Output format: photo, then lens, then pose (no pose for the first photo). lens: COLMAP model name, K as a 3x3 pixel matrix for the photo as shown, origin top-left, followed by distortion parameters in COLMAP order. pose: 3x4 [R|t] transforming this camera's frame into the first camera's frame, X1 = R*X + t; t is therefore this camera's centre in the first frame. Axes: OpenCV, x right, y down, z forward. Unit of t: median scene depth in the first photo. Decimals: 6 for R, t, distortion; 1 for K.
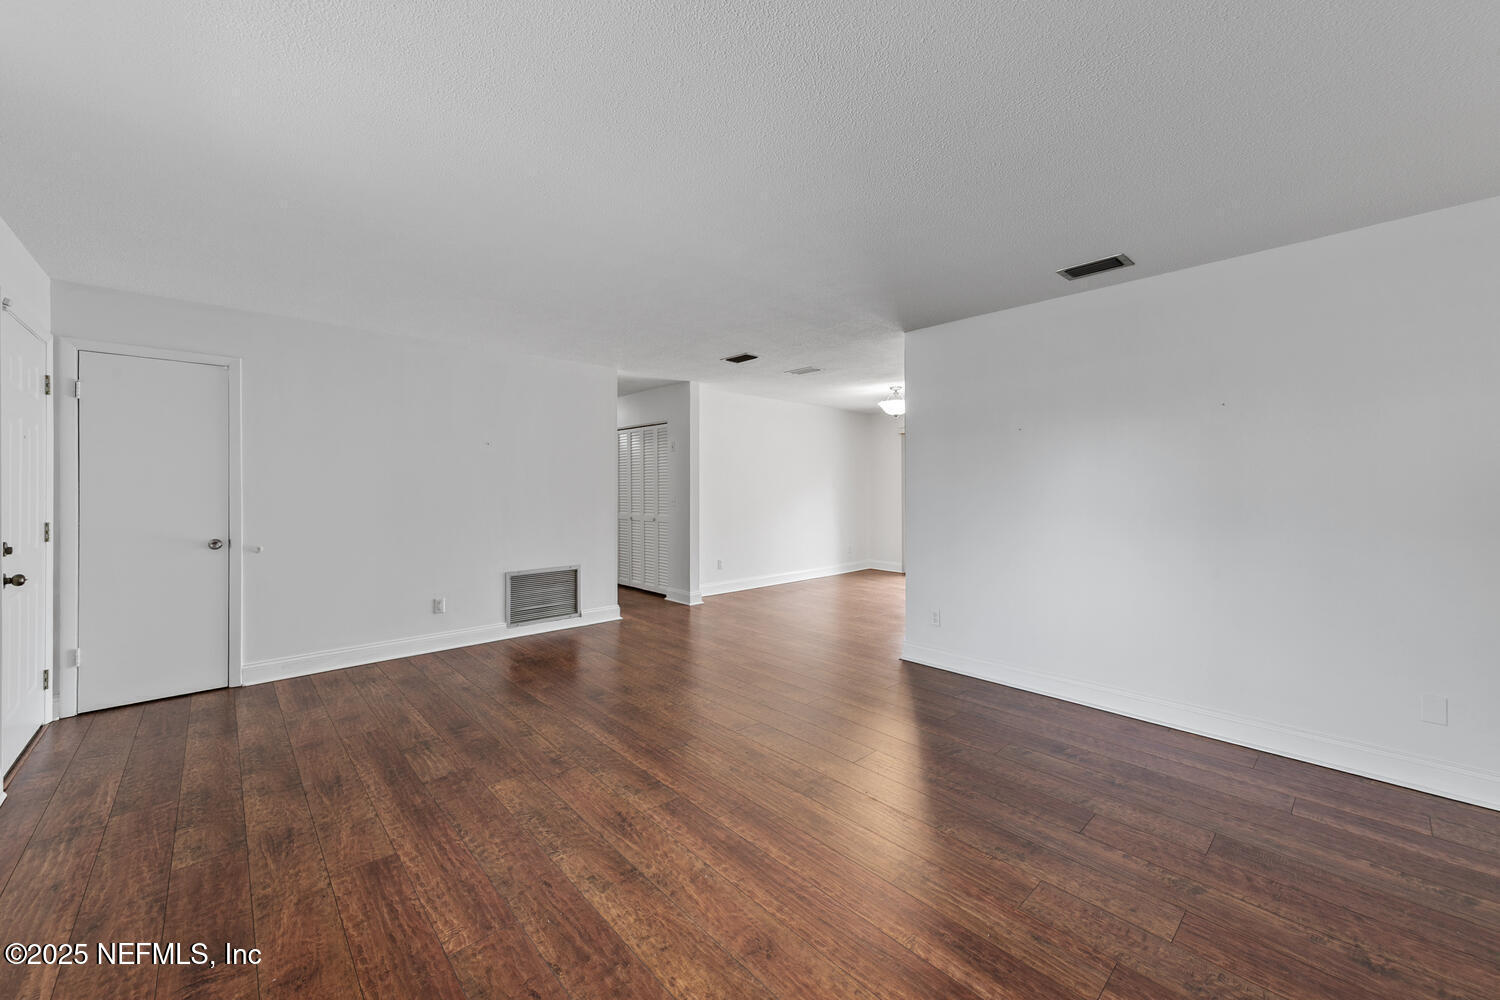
lens RADIAL K [[556.5, 0, 748.3], [0, 556.5, 486.0], [0, 0, 1]] dist [0.010444, -0.000153]
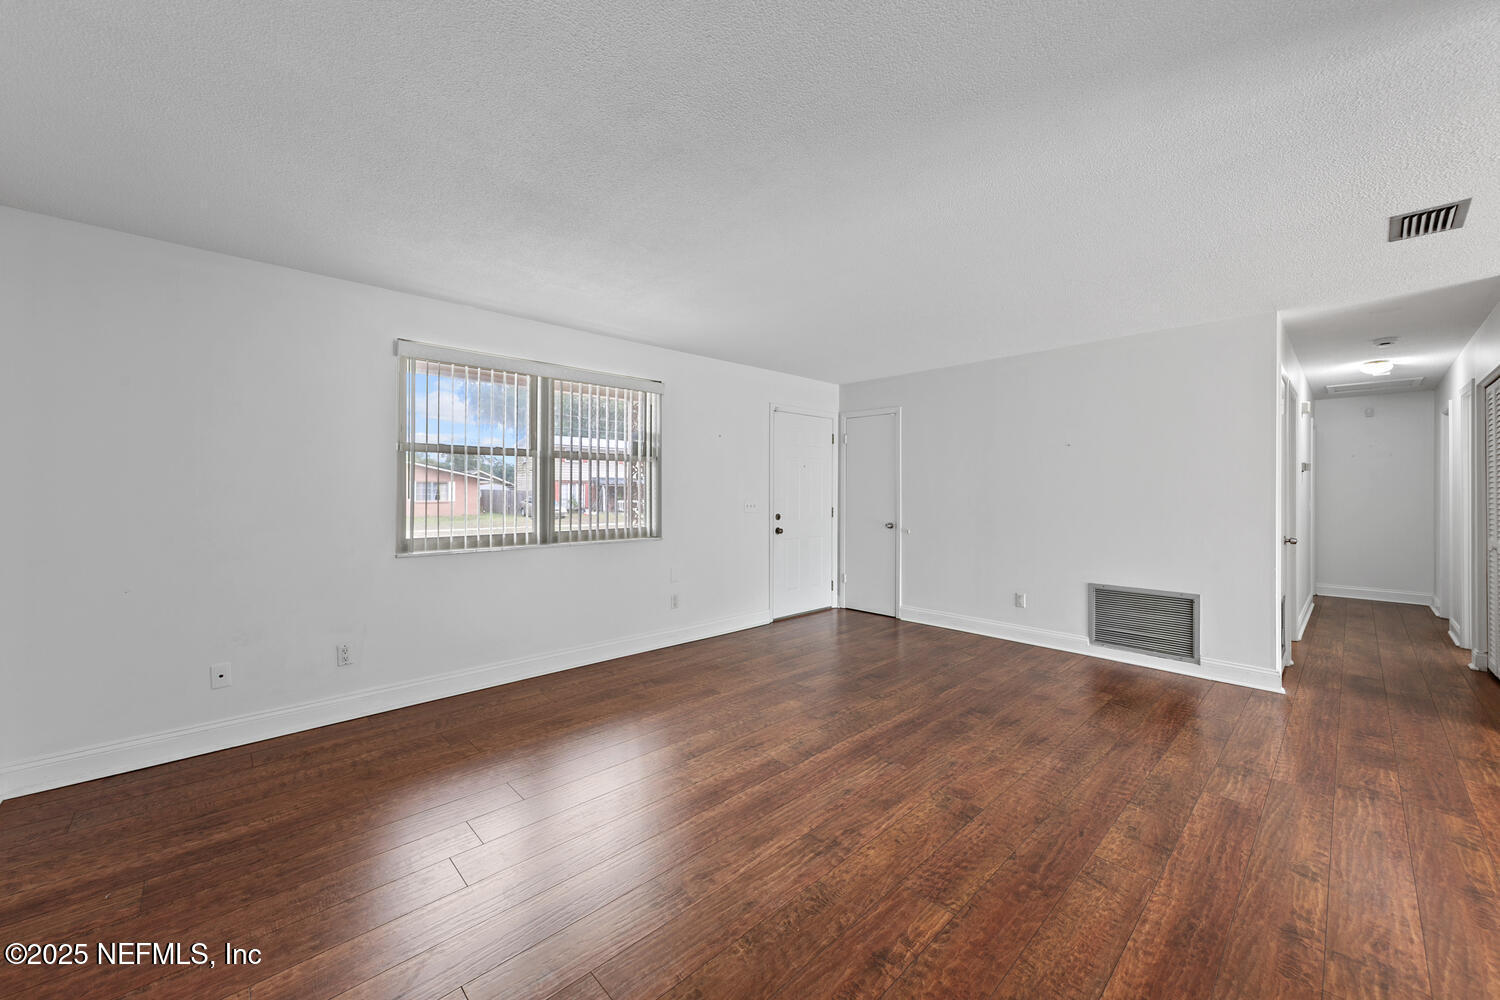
lens RADIAL K [[556.5, 0, 752.3], [0, 556.5, 495.0], [0, 0, 1]] dist [0.010444, -0.000153]
pose [[0.035214, 0.009693, -0.999333, 0.709038], [0.001191, 0.999952, 0.009741, 0.002339], [0.999379, -0.001533, 0.035201, 0.639414]]
